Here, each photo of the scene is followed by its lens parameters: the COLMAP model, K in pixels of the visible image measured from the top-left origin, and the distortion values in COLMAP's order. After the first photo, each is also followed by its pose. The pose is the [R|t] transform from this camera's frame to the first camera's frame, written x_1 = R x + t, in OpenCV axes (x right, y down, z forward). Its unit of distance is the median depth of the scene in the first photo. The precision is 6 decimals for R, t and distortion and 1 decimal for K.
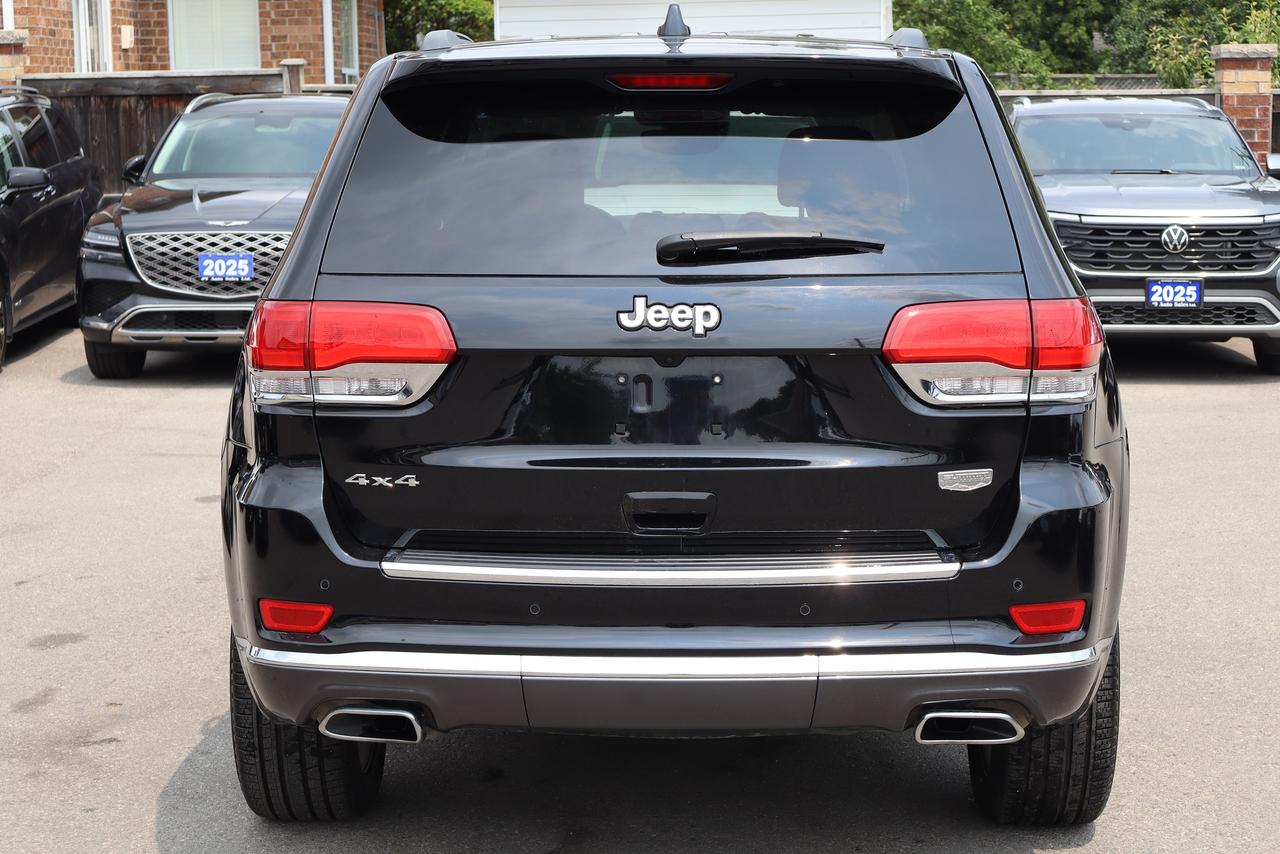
lens RADIAL K [[2544.2, 0, 639.6], [0, 2544.2, 429.3], [0, 0, 1]] dist [0.011098, 0.000000]
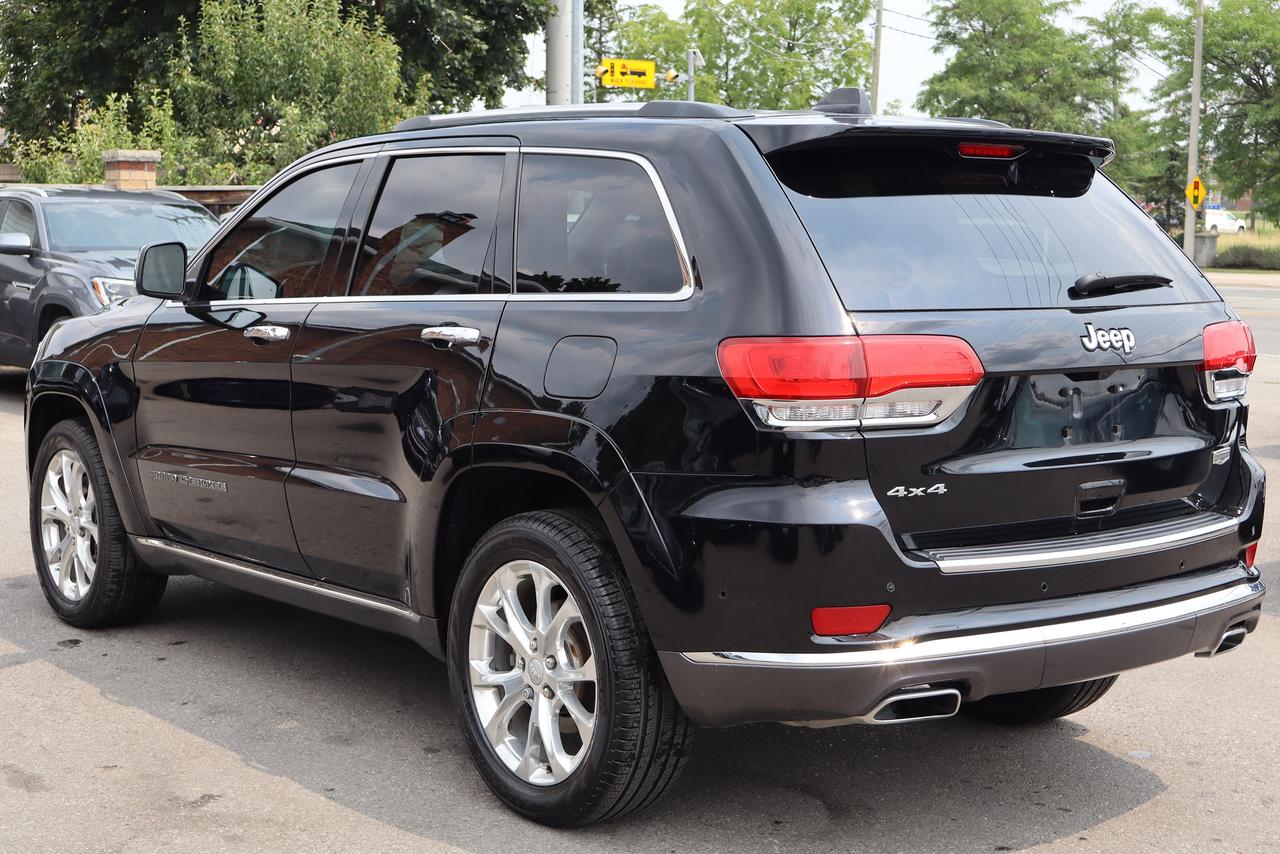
lens RADIAL K [[1934.6, 0, 640.7], [0, 1934.6, 422.3], [0, 0, 1]] dist [0.055212, 0.000000]
pose [[0.766741, -0.054207, 0.639664, -0.751918], [0.065567, 0.997830, 0.005967, -0.023923], [-0.638599, 0.037366, 0.768632, 0.411255]]
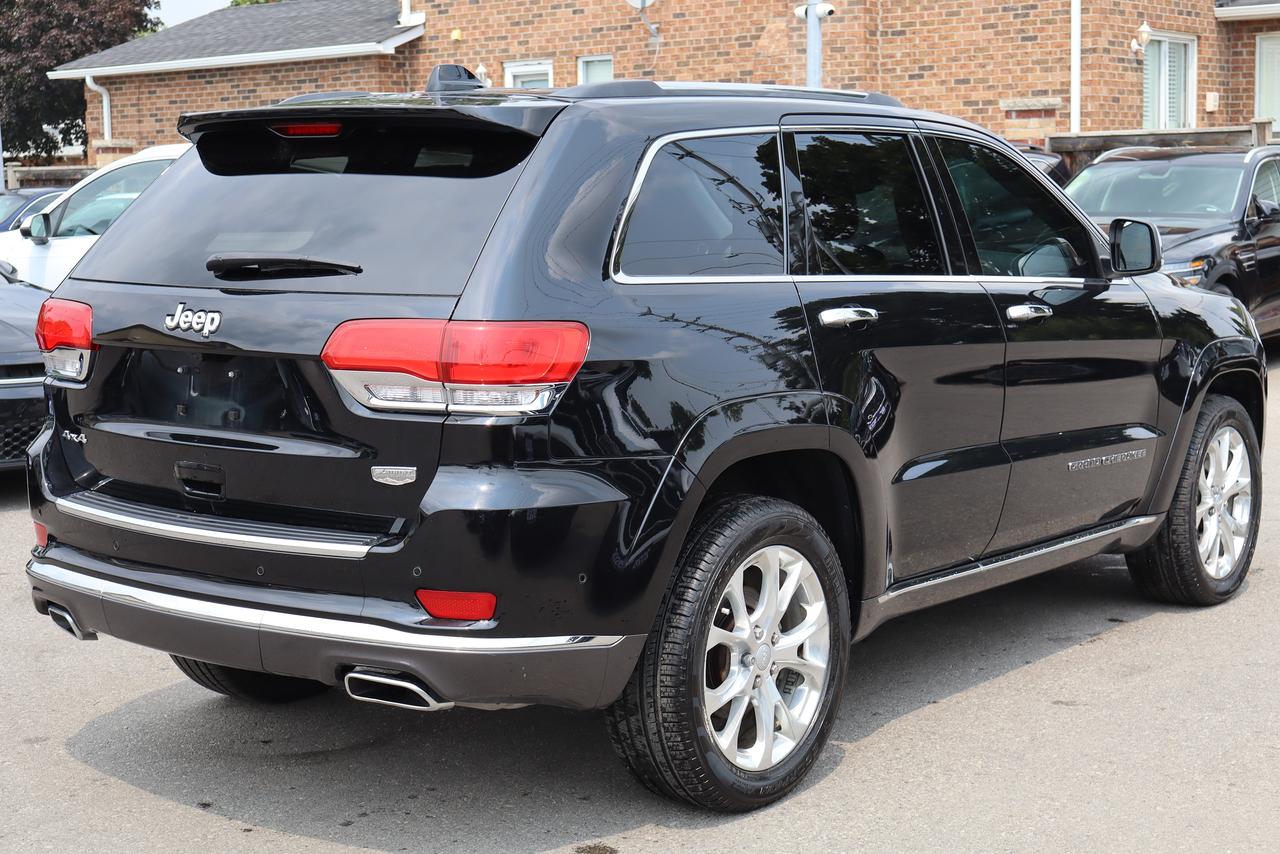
lens RADIAL K [[2009.0, 0, 639.8], [0, 2009.0, 427.7], [0, 0, 1]] dist [0.007874, 0.000000]
pose [[0.809329, 0.074447, -0.582619, 0.740182], [-0.071321, 0.997051, 0.028330, -0.034721], [0.583010, 0.018625, 0.812252, 0.329300]]
